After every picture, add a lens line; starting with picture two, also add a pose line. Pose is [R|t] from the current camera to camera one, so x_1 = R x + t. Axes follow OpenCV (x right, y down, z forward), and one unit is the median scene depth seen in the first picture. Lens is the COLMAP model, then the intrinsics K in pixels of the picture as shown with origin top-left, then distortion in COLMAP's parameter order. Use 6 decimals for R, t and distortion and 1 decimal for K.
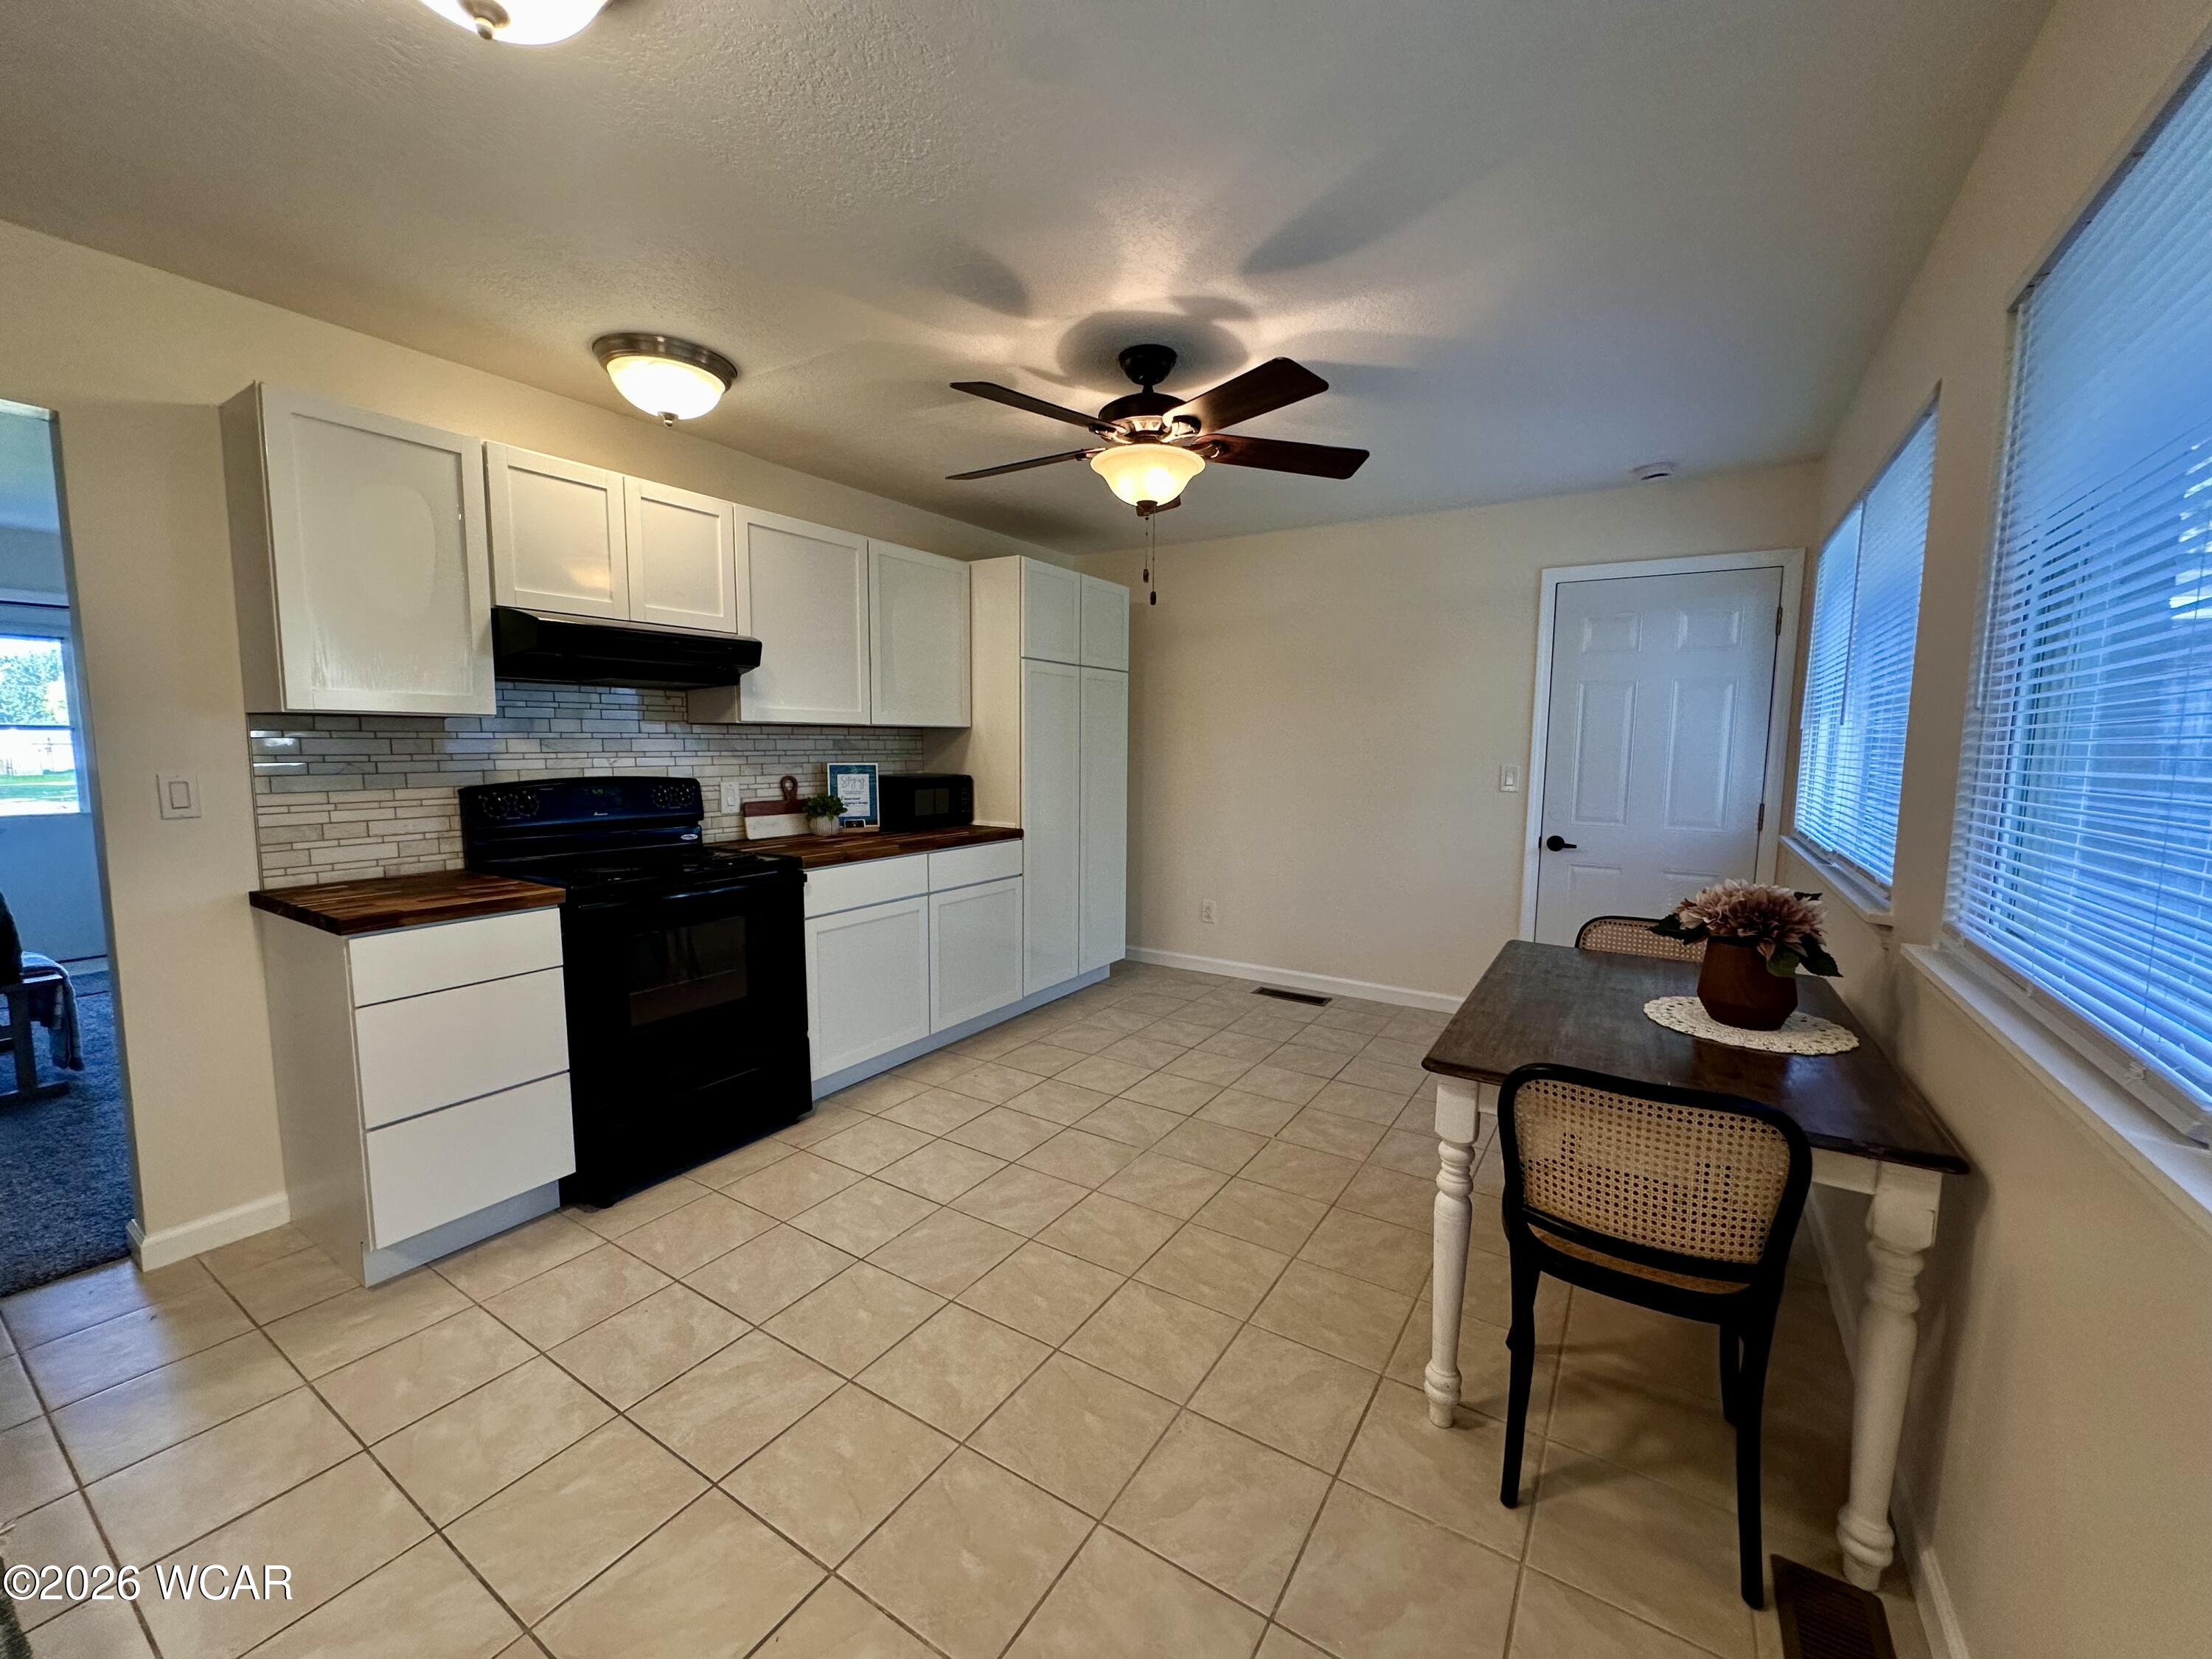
lens RADIAL K [[894.7, 0, 1106.0], [0, 894.7, 829.5], [0, 0, 1]] dist [-0.000853, -0.000085]
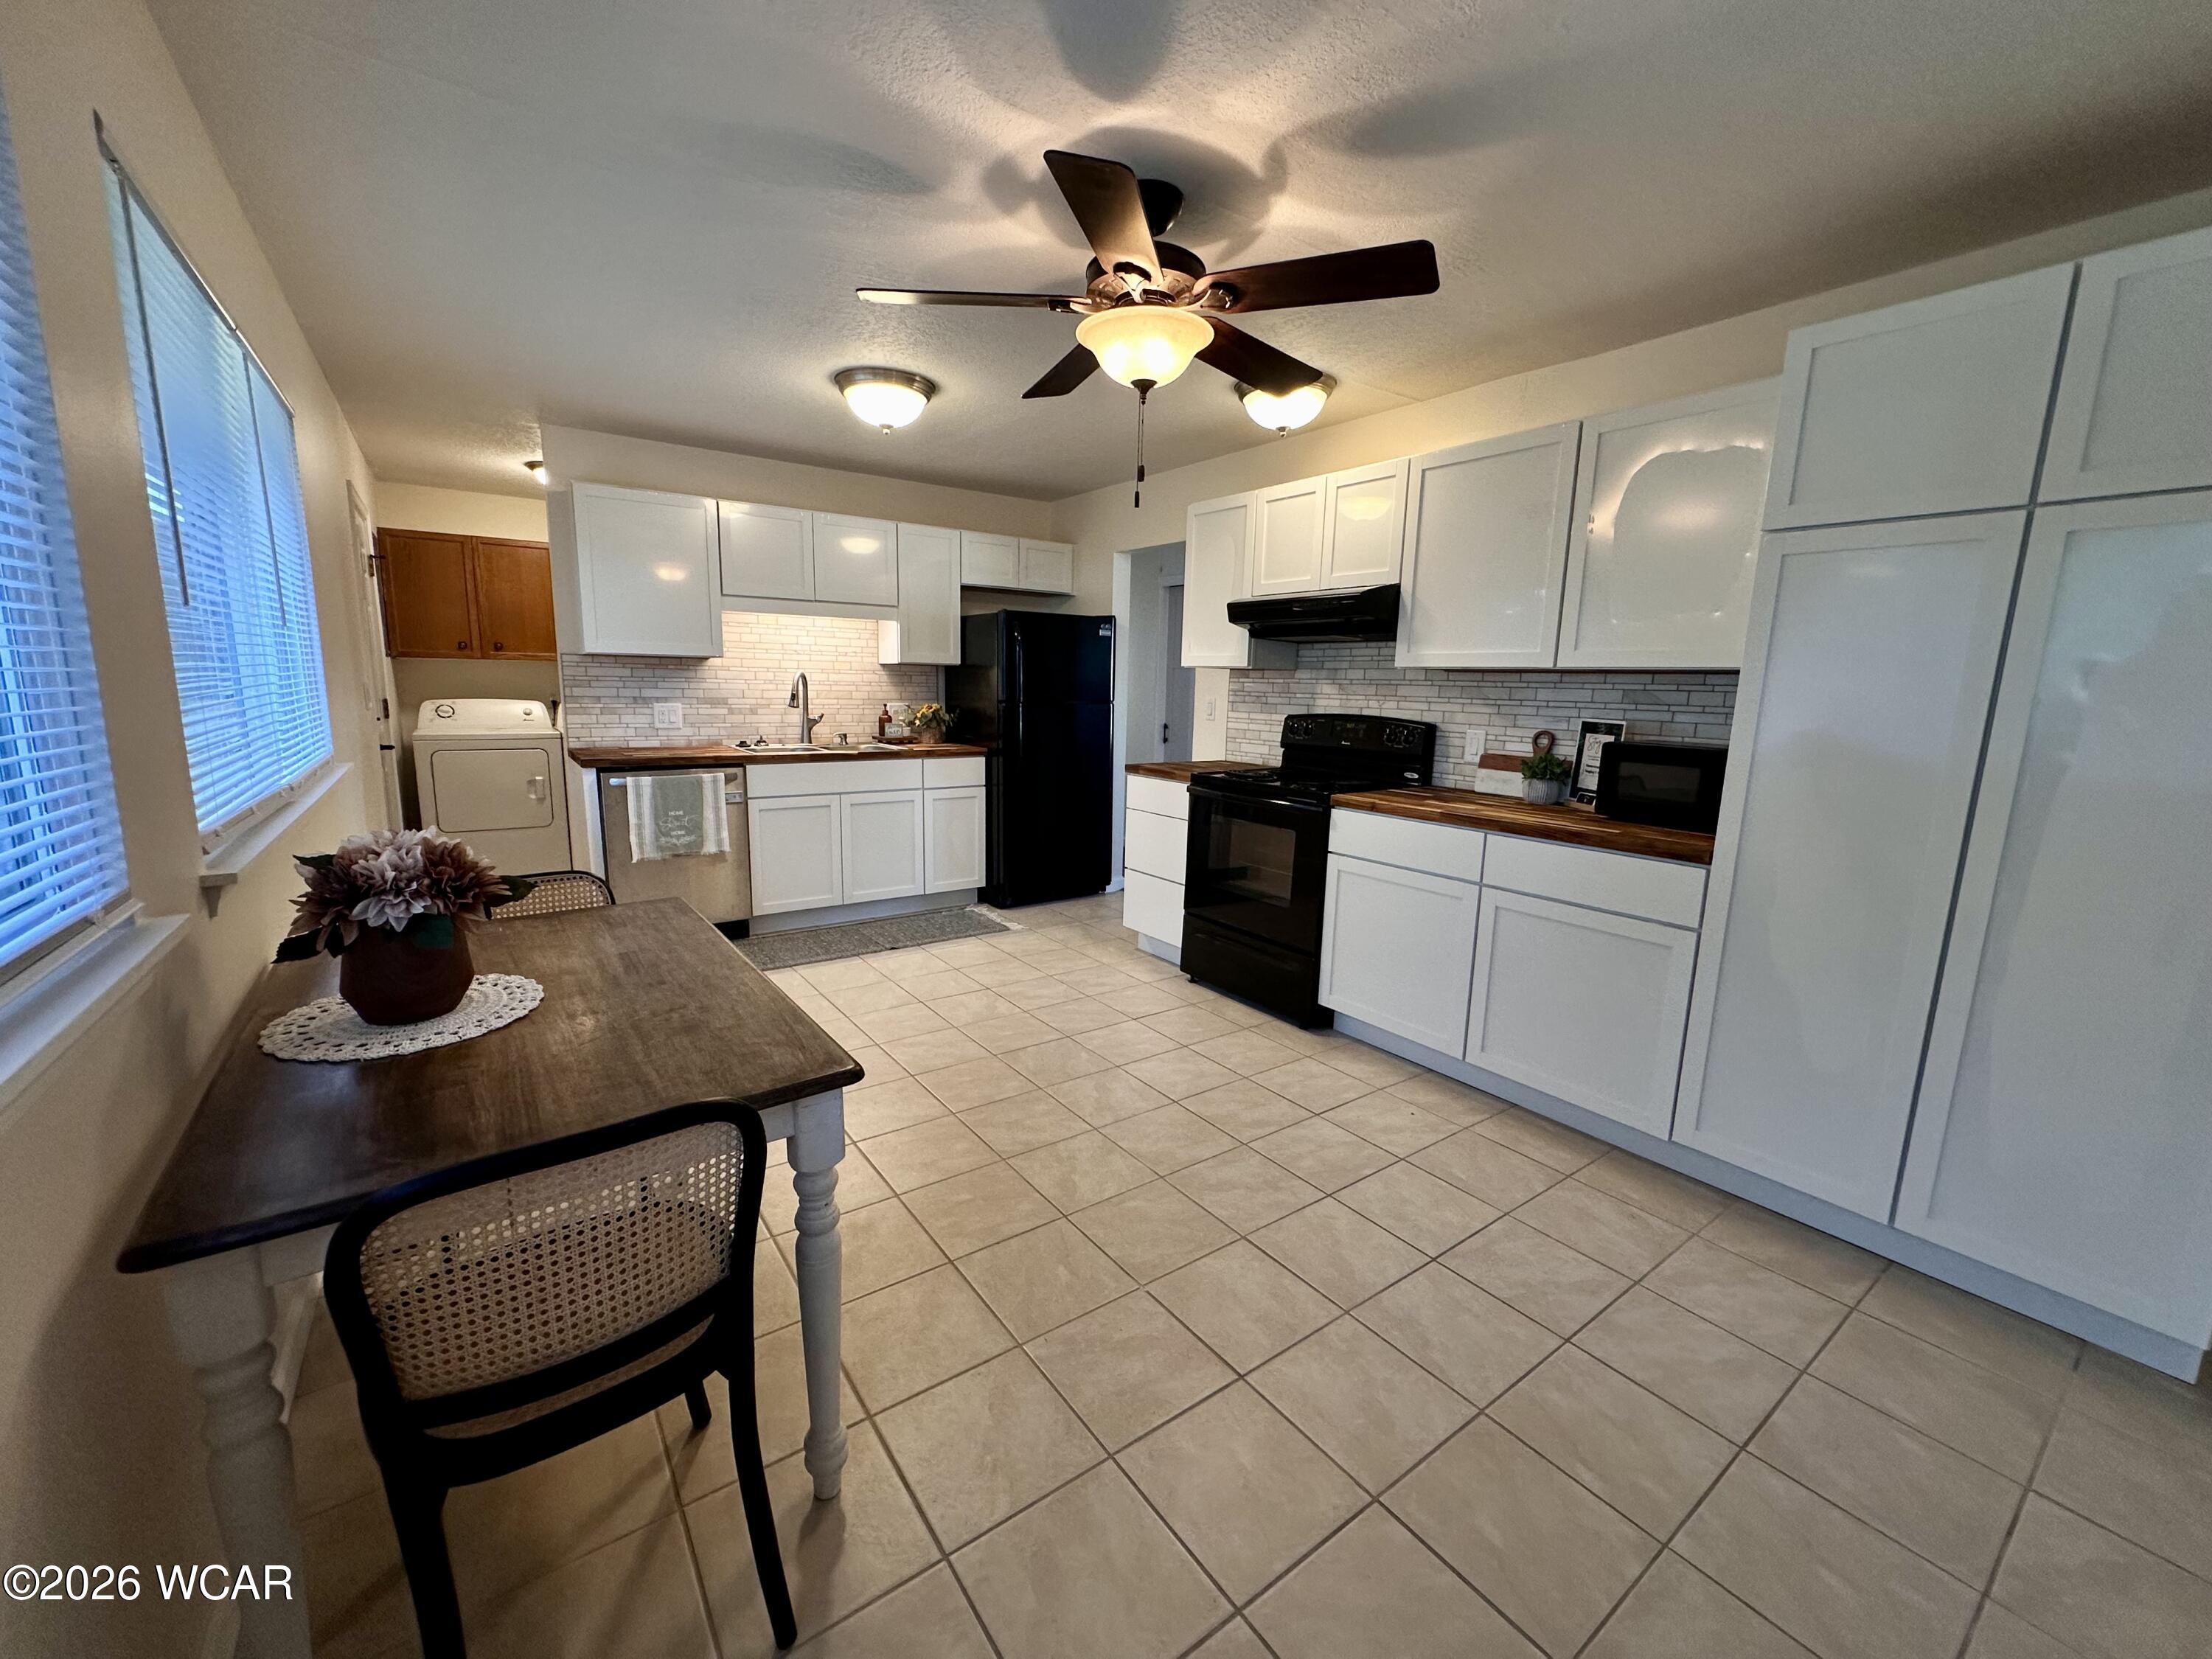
lens RADIAL K [[856.4, 0, 1077.2], [0, 856.4, 825.7], [0, 0, 1]] dist [-0.000609, -0.000105]
pose [[-0.385689, 0.137847, -0.912273, 0.686201], [-0.119637, 0.972956, 0.197596, -0.093816], [0.914839, 0.185352, -0.358767, 1.055313]]
